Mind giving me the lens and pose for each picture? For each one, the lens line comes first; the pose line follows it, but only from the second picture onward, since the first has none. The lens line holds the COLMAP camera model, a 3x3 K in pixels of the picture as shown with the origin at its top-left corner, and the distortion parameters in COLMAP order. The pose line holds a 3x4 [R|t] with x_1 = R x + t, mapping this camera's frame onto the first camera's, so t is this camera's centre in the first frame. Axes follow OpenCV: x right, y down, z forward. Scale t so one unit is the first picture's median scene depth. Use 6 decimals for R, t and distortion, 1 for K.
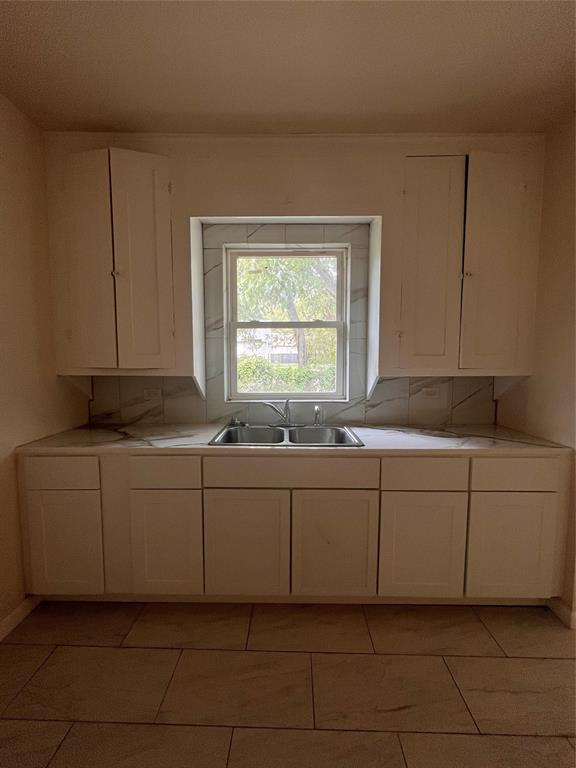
lens RADIAL K [[311.2, 0, 290.7], [0, 311.2, 383.7], [0, 0, 1]] dist [-0.001230, 0.000793]
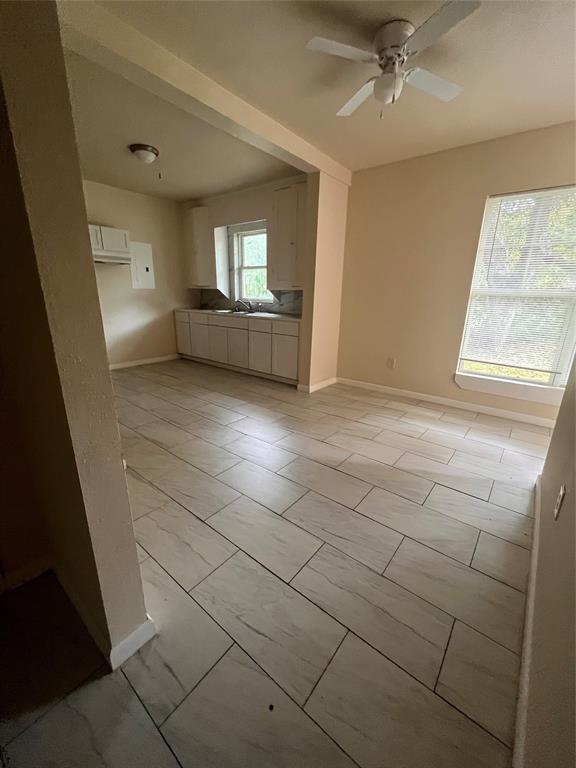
lens RADIAL K [[311.2, 0, 288.5], [0, 311.2, 377.5], [0, 0, 1]] dist [-0.001230, 0.000793]
pose [[0.790250, 0.174028, -0.587553, 1.822362], [-0.060413, 0.976280, 0.207911, 0.122450], [0.609799, -0.128806, 0.782020, -0.821185]]
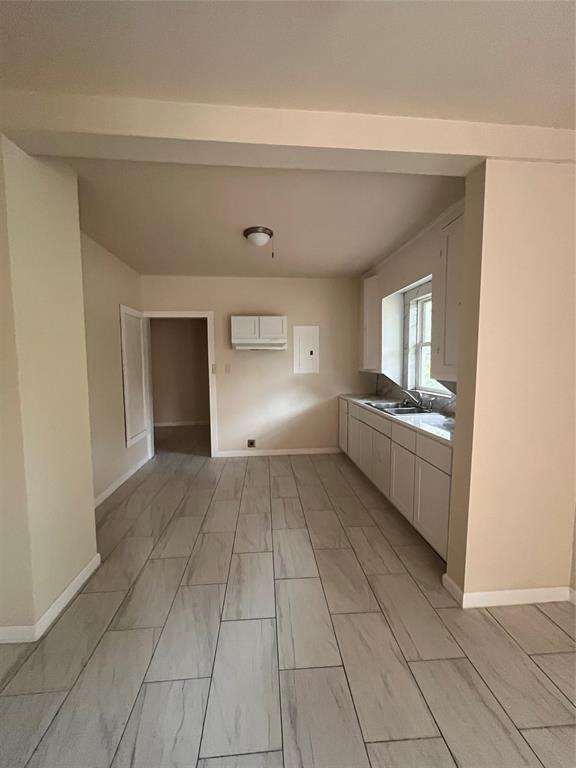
lens RADIAL K [[311.2, 0, 287.0], [0, 311.2, 381.3], [0, 0, 1]] dist [-0.001230, 0.000793]
pose [[0.096238, 0.064429, -0.993271, 1.587885], [-0.067587, 0.996023, 0.058059, -0.047727], [0.993061, 0.061545, 0.100210, 0.153450]]
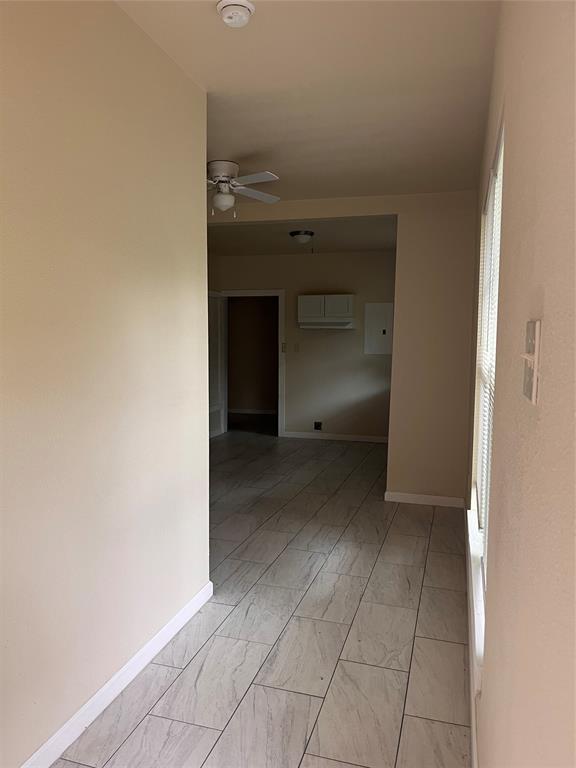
lens RADIAL K [[592.4, 0, 285.7], [0, 592.4, 389.9], [0, 0, 1]] dist [0.008801, 0.000218]
pose [[-0.266074, 0.076706, -0.960896, 3.387811], [-0.080487, 0.991580, 0.101443, -0.101069], [0.960587, 0.104331, -0.257660, 0.985667]]
